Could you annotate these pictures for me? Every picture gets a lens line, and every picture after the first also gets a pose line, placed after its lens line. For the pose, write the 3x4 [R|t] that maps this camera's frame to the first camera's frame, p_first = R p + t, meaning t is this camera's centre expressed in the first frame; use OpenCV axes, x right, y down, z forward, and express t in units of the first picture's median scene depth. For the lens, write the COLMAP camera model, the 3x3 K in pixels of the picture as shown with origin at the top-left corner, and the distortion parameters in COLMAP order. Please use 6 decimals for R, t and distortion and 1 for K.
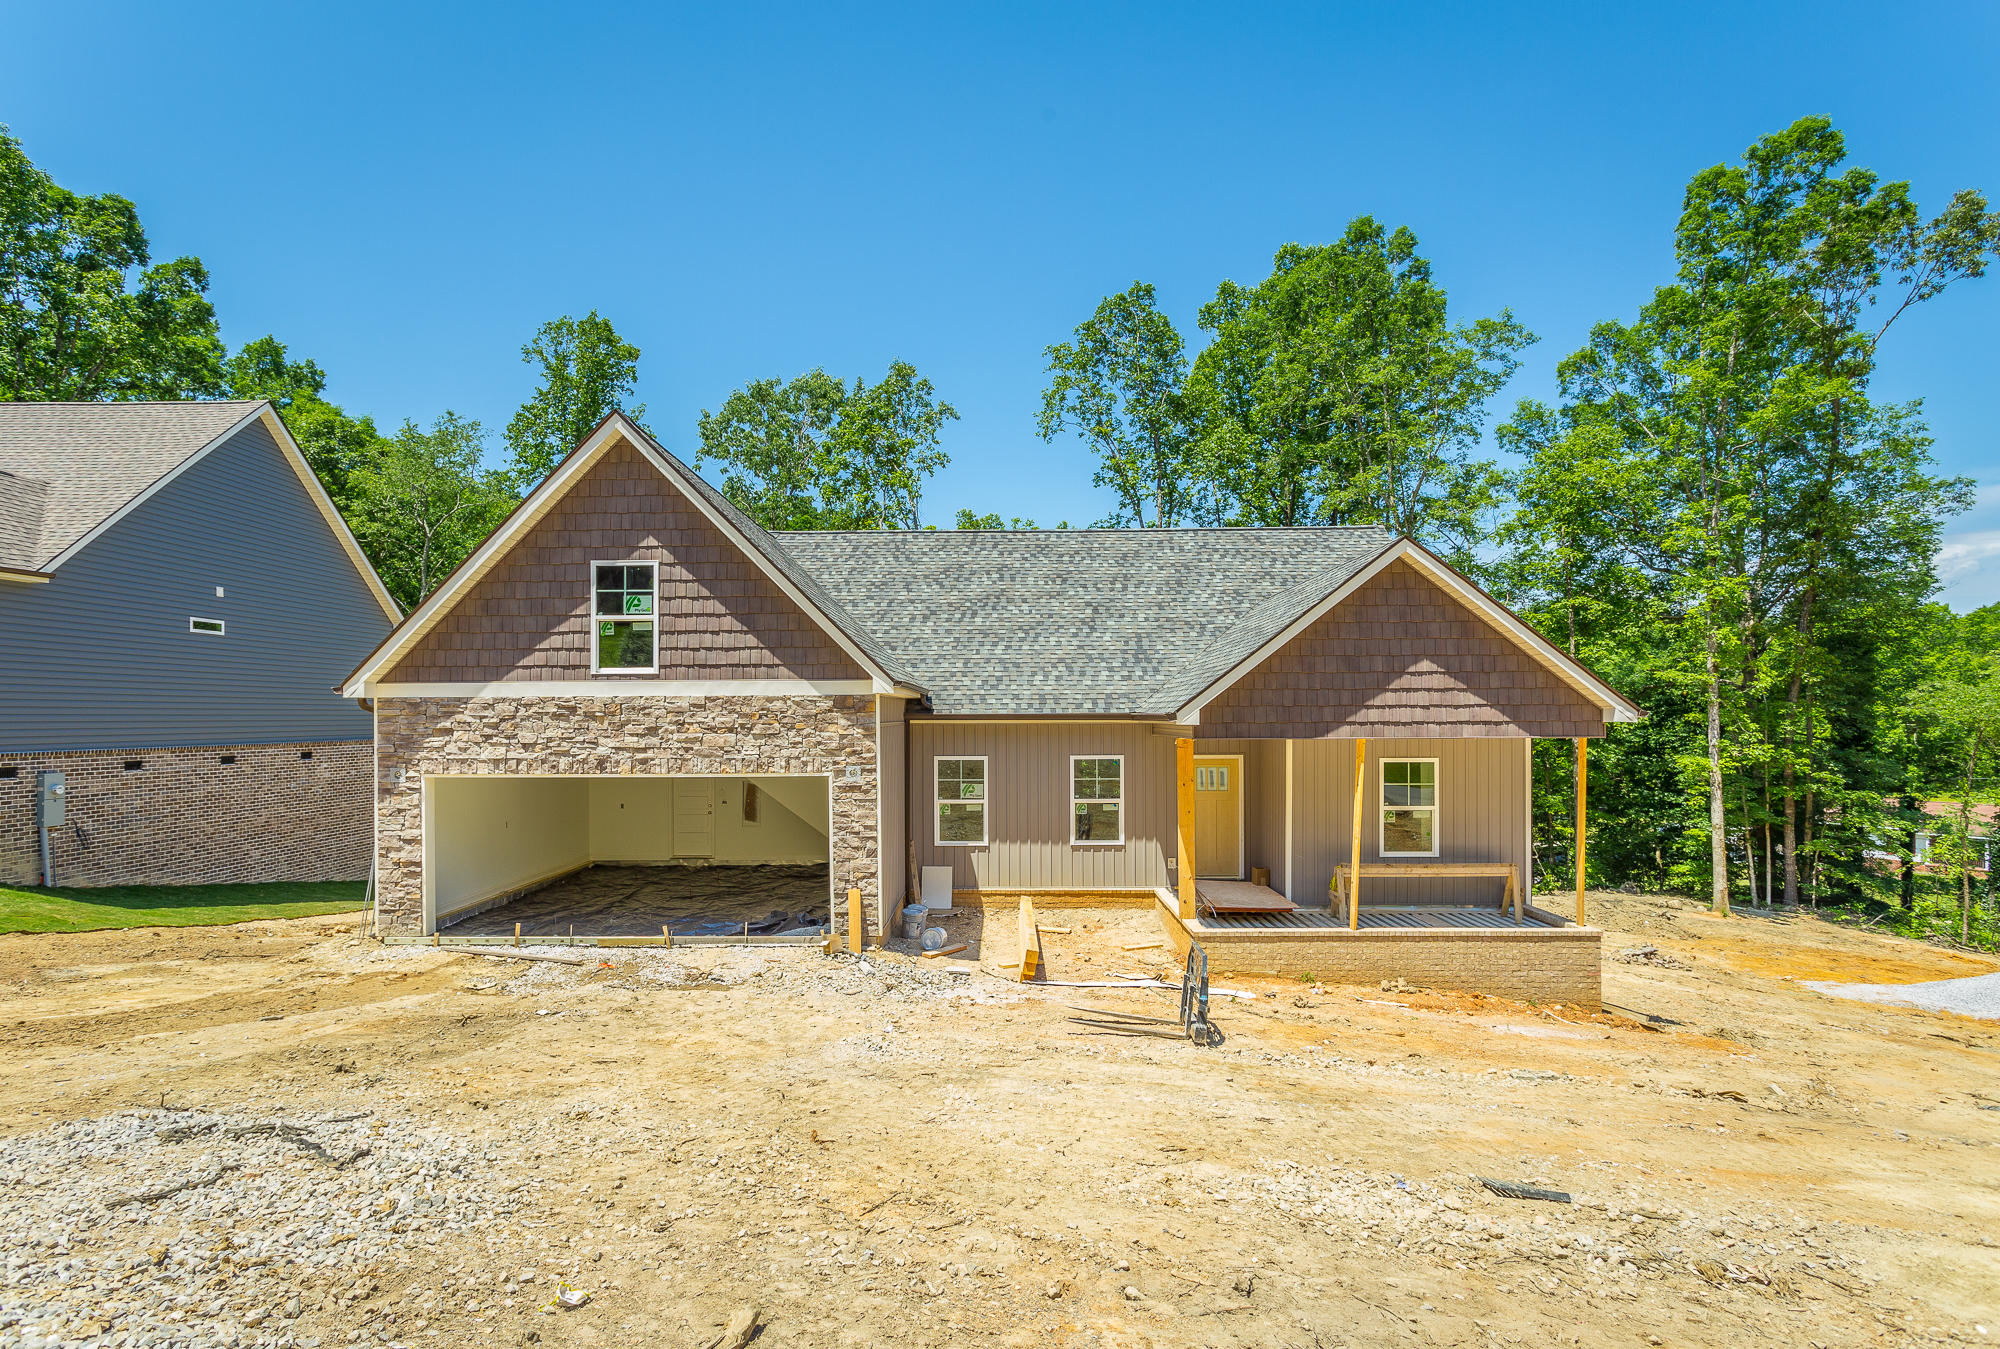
lens RADIAL K [[976.2, 0, 1000.0], [0, 976.2, 674.5], [0, 0, 1]] dist [-0.005905, 0.000368]
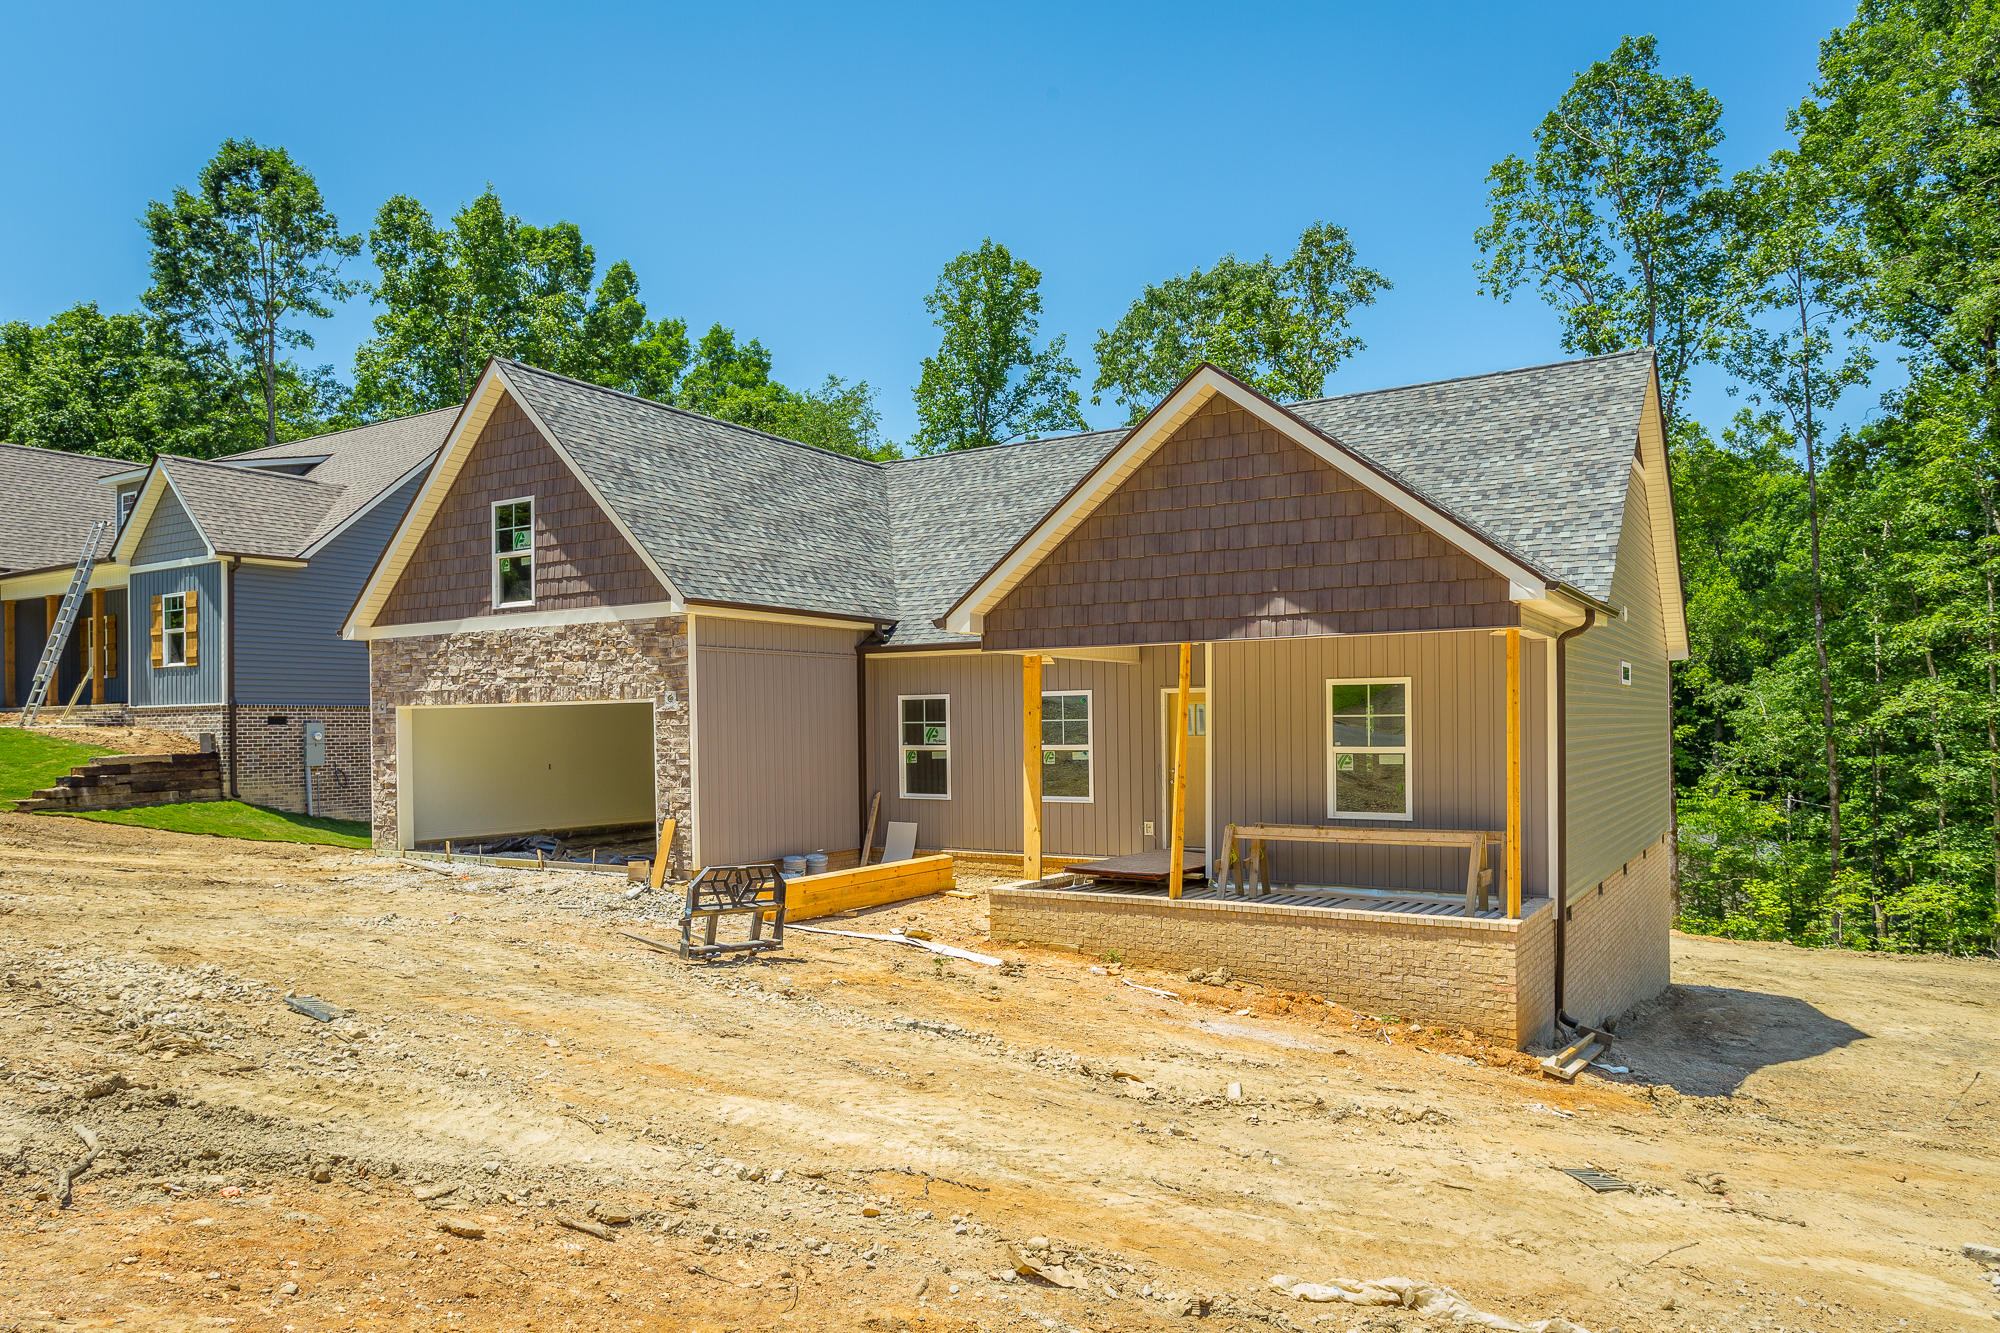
lens RADIAL K [[1253.9, 0, 1000.0], [0, 1253.9, 666.5], [0, 0, 1]] dist [-0.001799, -0.000665]
pose [[0.862997, -0.028007, -0.504432, 0.733062], [0.030666, 0.999525, -0.003031, 0.081728], [0.504277, -0.012854, 0.863446, 0.103966]]
